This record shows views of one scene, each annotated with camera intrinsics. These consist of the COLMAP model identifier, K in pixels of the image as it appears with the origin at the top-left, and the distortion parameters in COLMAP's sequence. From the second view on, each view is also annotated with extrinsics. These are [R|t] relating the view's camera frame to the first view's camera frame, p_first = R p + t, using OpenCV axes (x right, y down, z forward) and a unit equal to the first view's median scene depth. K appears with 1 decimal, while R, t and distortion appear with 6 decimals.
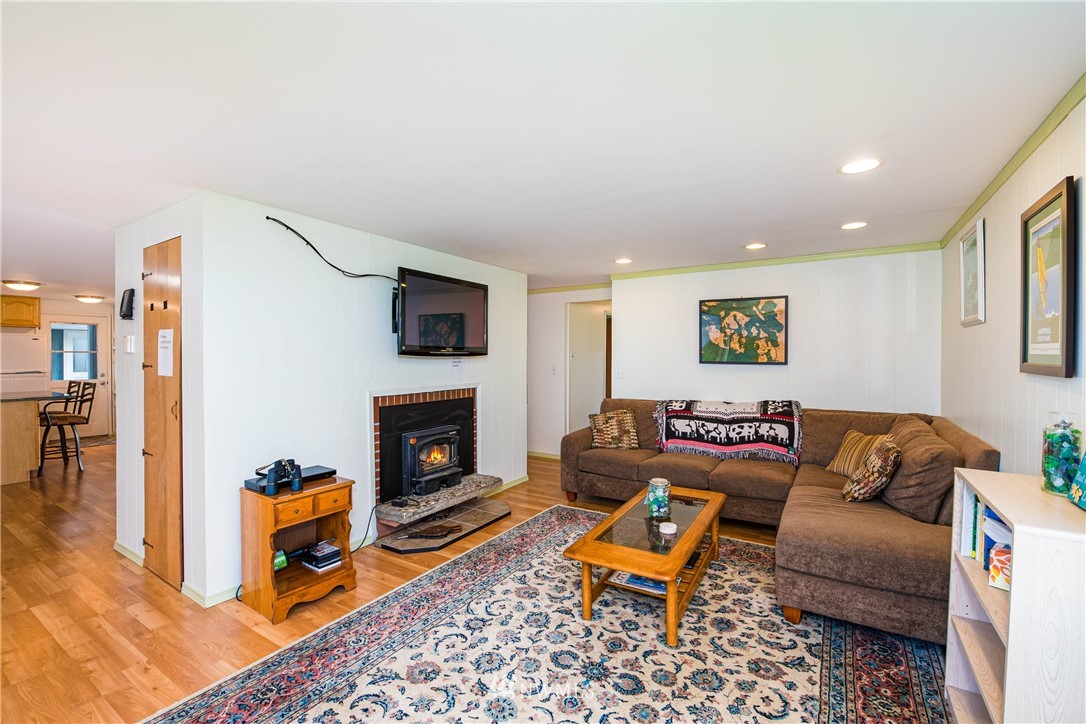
lens RADIAL K [[465.5, 0, 548.8], [0, 465.5, 360.6], [0, 0, 1]] dist [-0.004700, -0.000283]
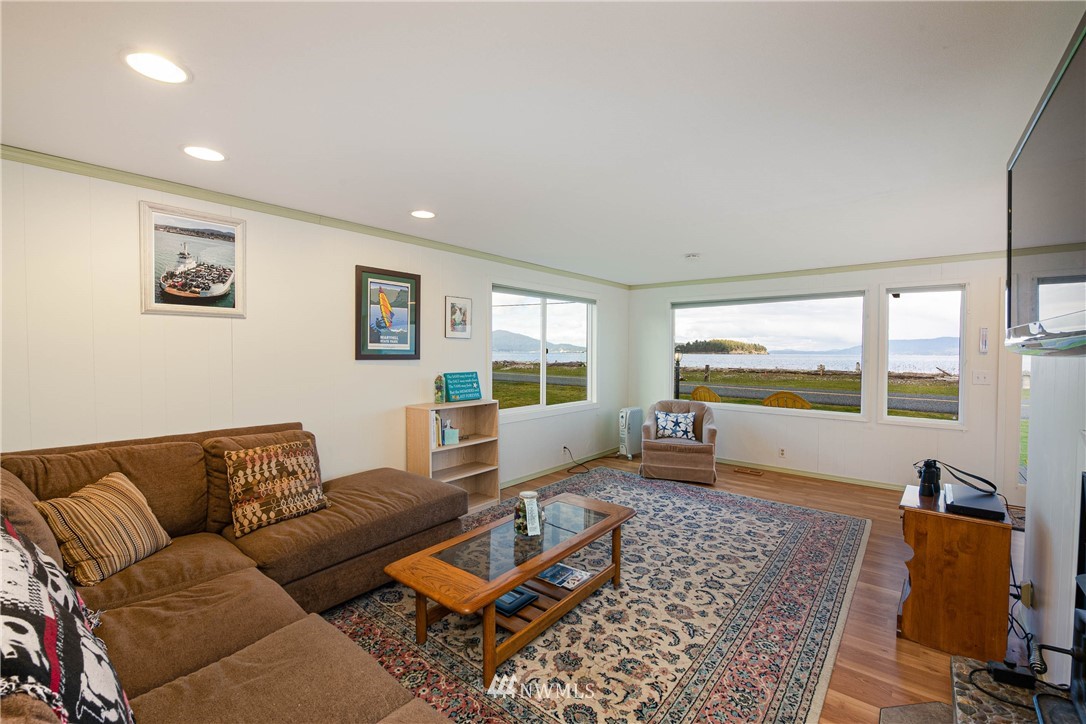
lens RADIAL K [[458.4, 0, 542.7], [0, 458.4, 358.2], [0, 0, 1]] dist [-0.003628, -0.000661]
pose [[-0.990342, -0.007384, 0.138447, 0.066001], [-0.004205, 0.999721, 0.023239, -0.011578], [-0.138580, 0.022432, -0.990097, 1.292629]]
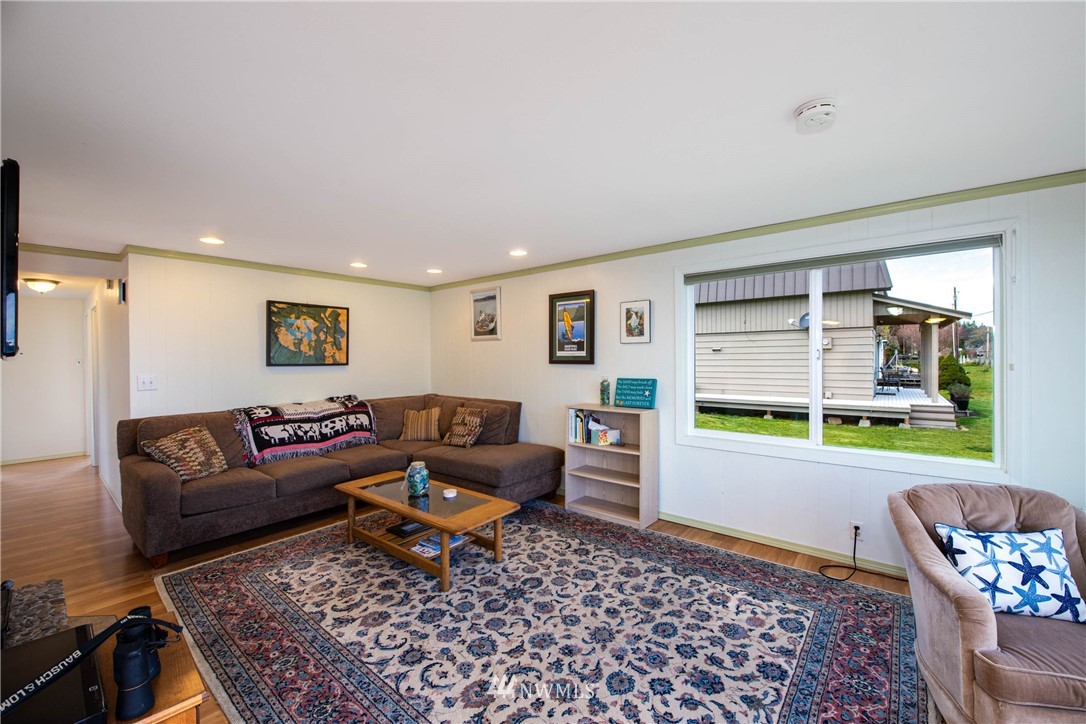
lens RADIAL K [[429.7, 0, 545.9], [0, 429.7, 359.2], [0, 0, 1]] dist [-0.014630, -0.000398]
pose [[0.130464, -0.006235, 0.991433, -0.556365], [0.015791, 0.999866, 0.004210, -0.003649], [-0.991327, 0.015106, 0.130545, 0.374763]]
